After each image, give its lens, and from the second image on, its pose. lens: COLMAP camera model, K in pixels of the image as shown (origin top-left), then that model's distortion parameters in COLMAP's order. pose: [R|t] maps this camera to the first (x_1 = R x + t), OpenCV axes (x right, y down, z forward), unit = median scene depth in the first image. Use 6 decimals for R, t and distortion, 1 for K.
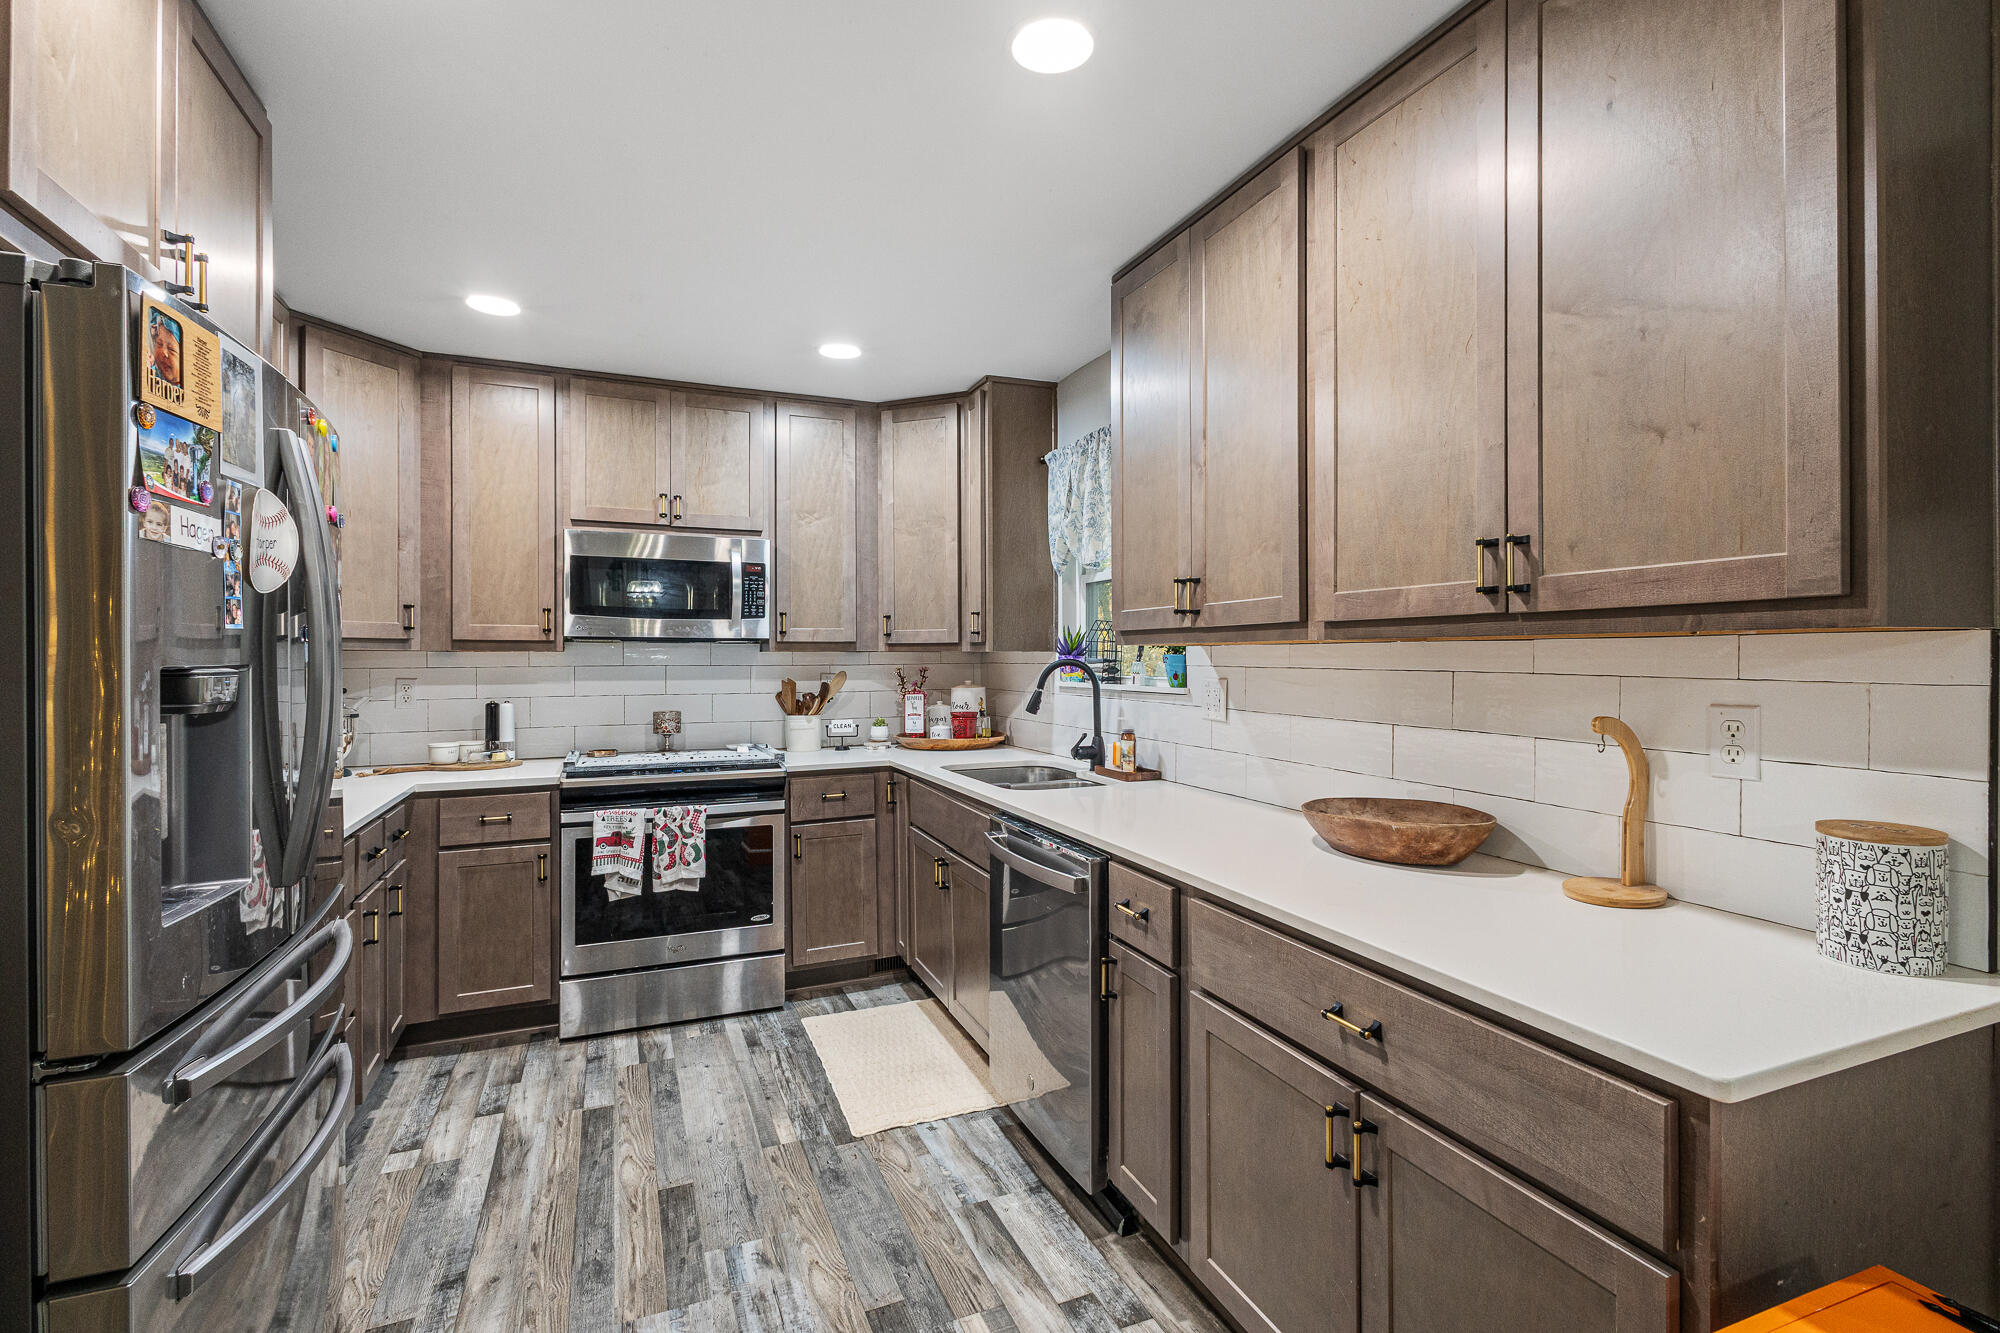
lens RADIAL K [[920.7, 0, 1003.8], [0, 920.7, 657.0], [0, 0, 1]] dist [0.013369, -0.004996]
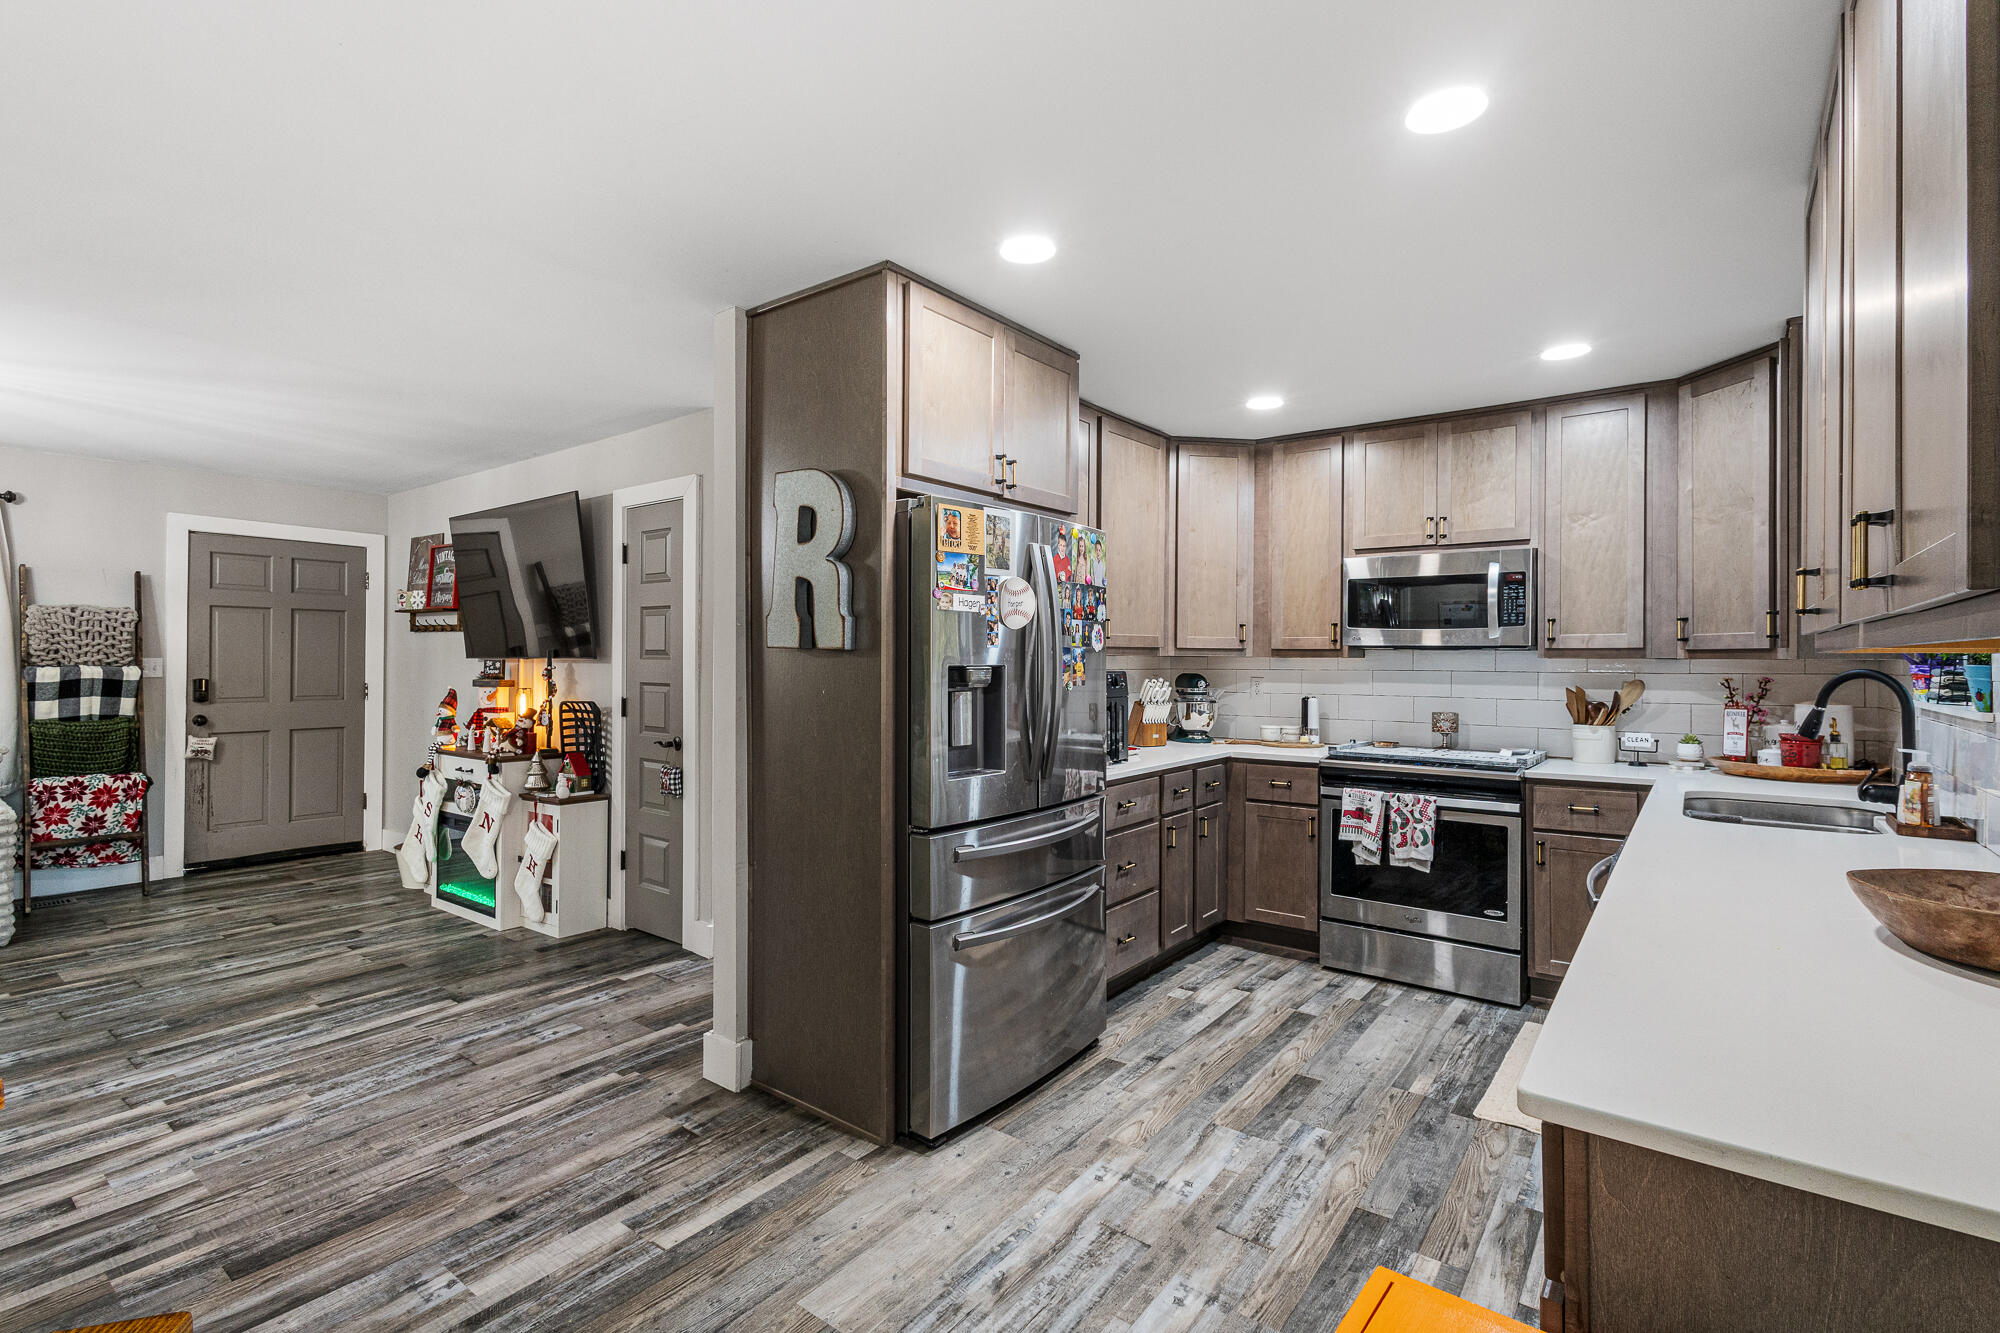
lens RADIAL K [[920.7, 0, 1010.5], [0, 920.7, 661.5], [0, 0, 1]] dist [0.013369, -0.004996]
pose [[0.497574, 0.007078, -0.867393, 0.395229], [-0.006995, 0.999967, 0.004147, -0.003222], [0.867393, 0.004004, 0.497607, 0.003784]]
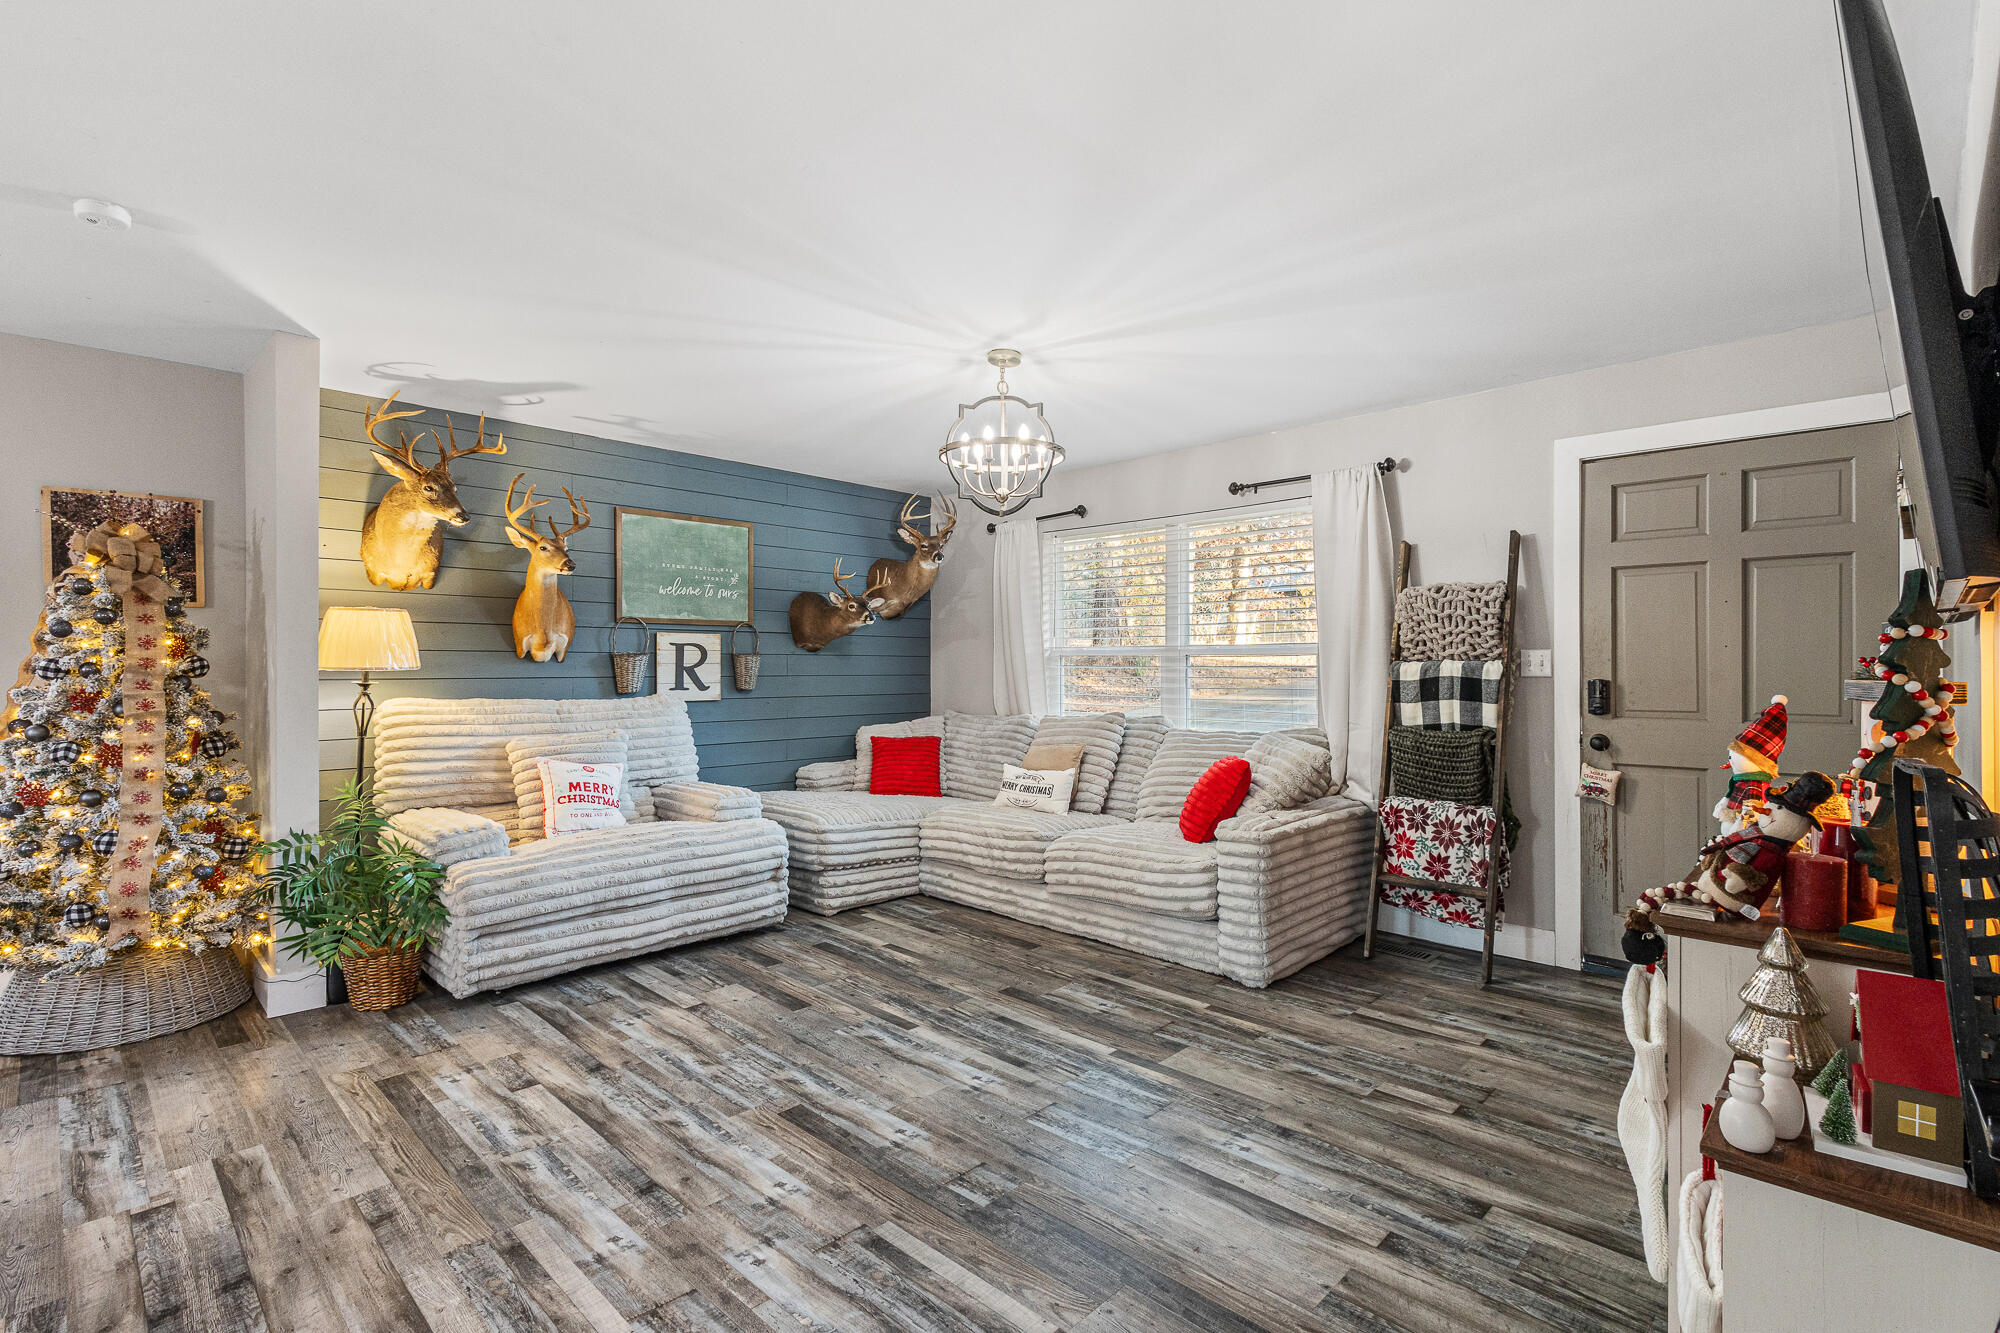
lens RADIAL K [[920.7, 0, 1004.3], [0, 920.7, 660.8], [0, 0, 1]] dist [0.013369, -0.004996]
pose [[-0.920736, -0.005243, -0.390150, -0.745205], [-0.000870, 0.999935, -0.011384, 0.037585], [0.390184, -0.010143, -0.920681, 0.323024]]
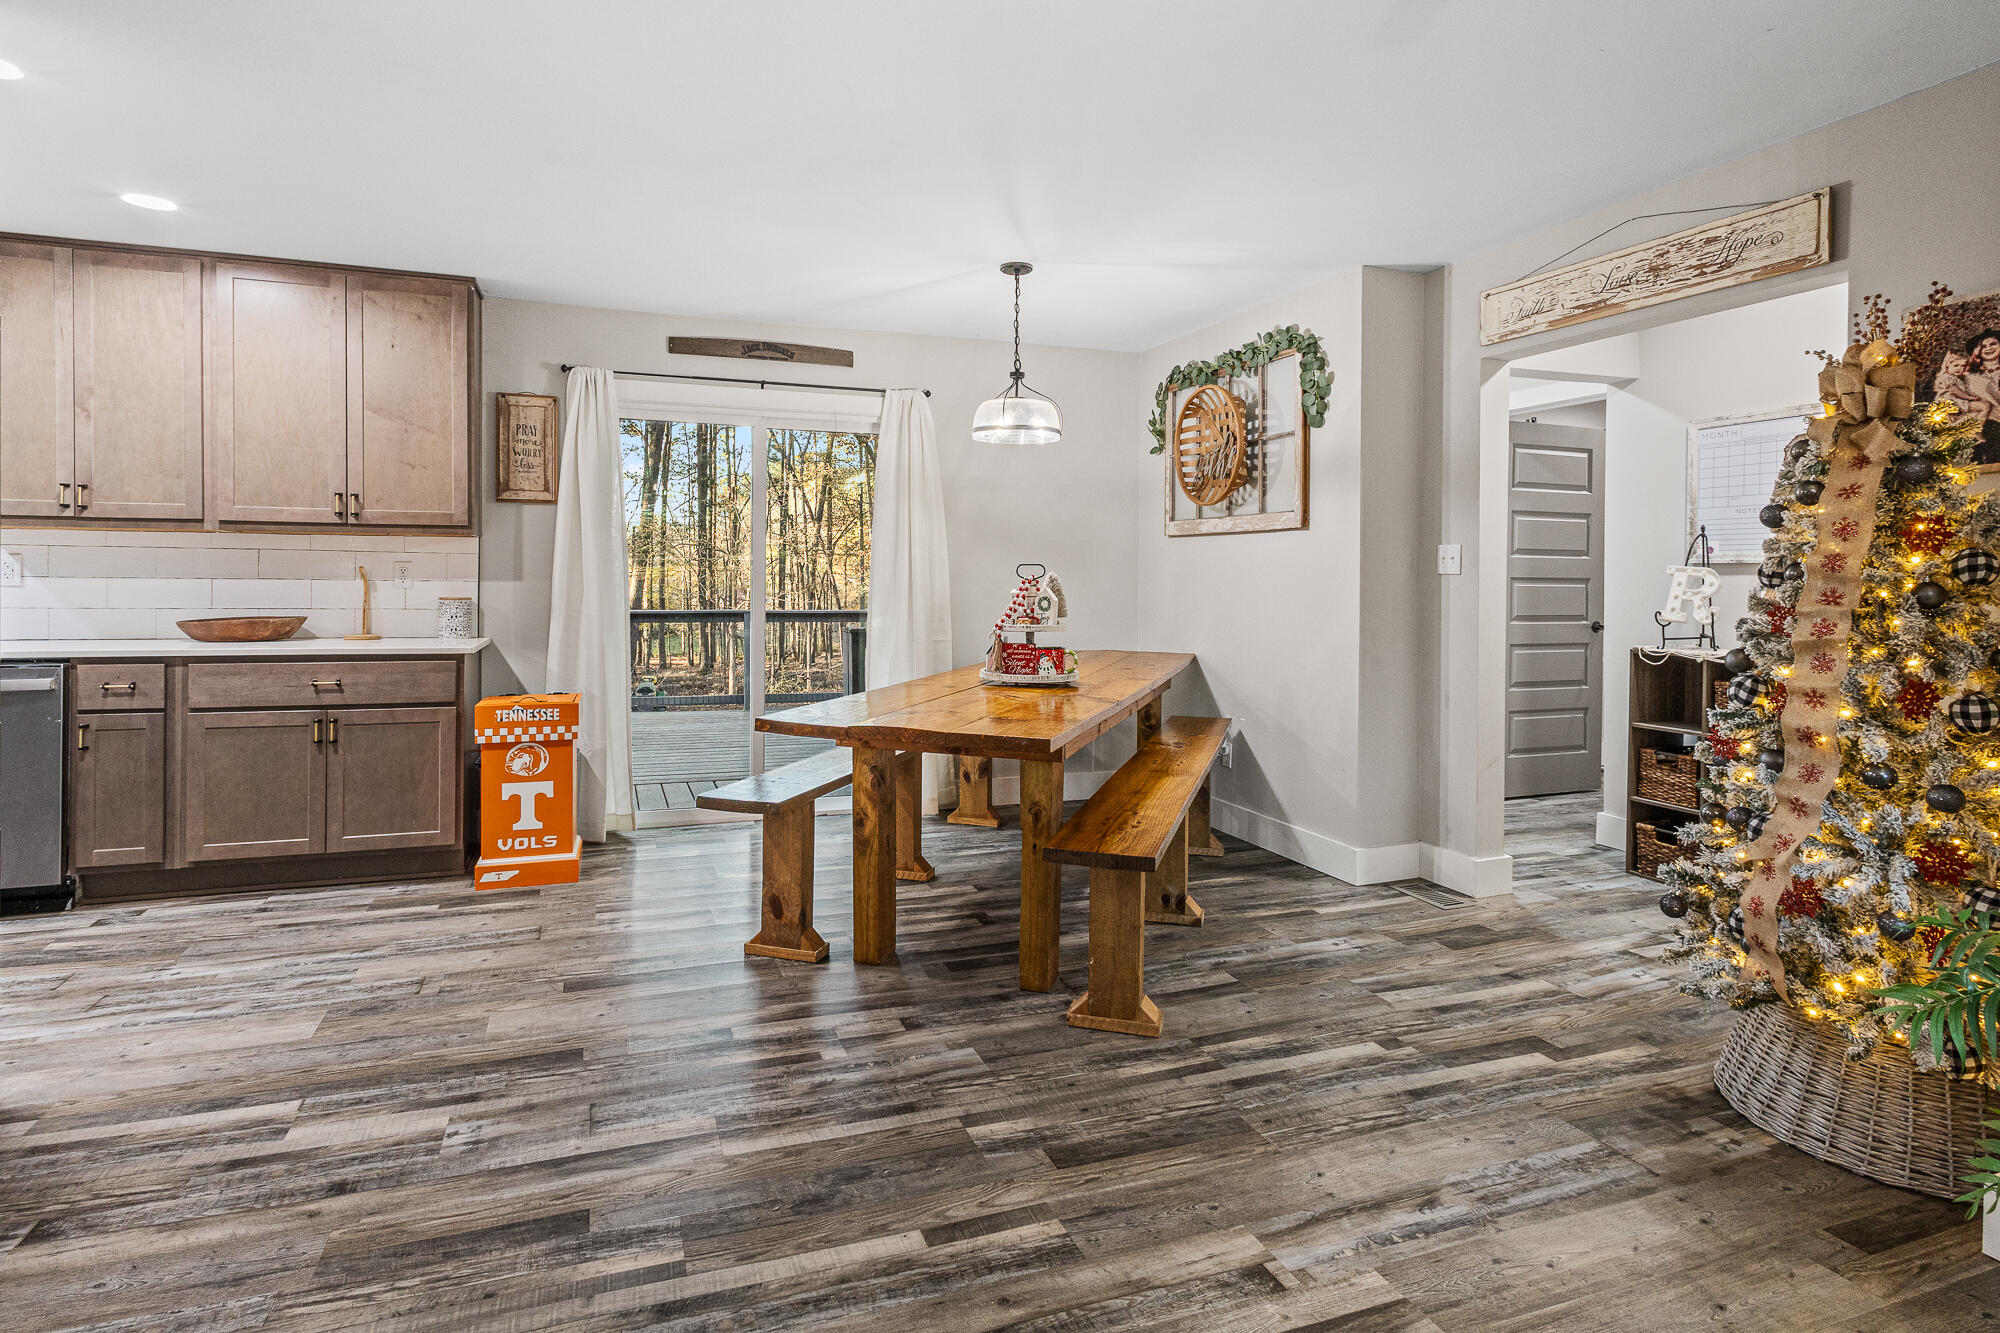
lens RADIAL K [[1052.0, 0, 979.5], [0, 1052.0, 583.8], [0, 0, 1]] dist [0.010347, 0.001196]
pose [[0.057114, -0.004259, 0.998359, -1.031396], [-0.006035, 0.999971, 0.004611, 0.043130], [-0.998349, -0.006289, 0.057087, -0.407037]]
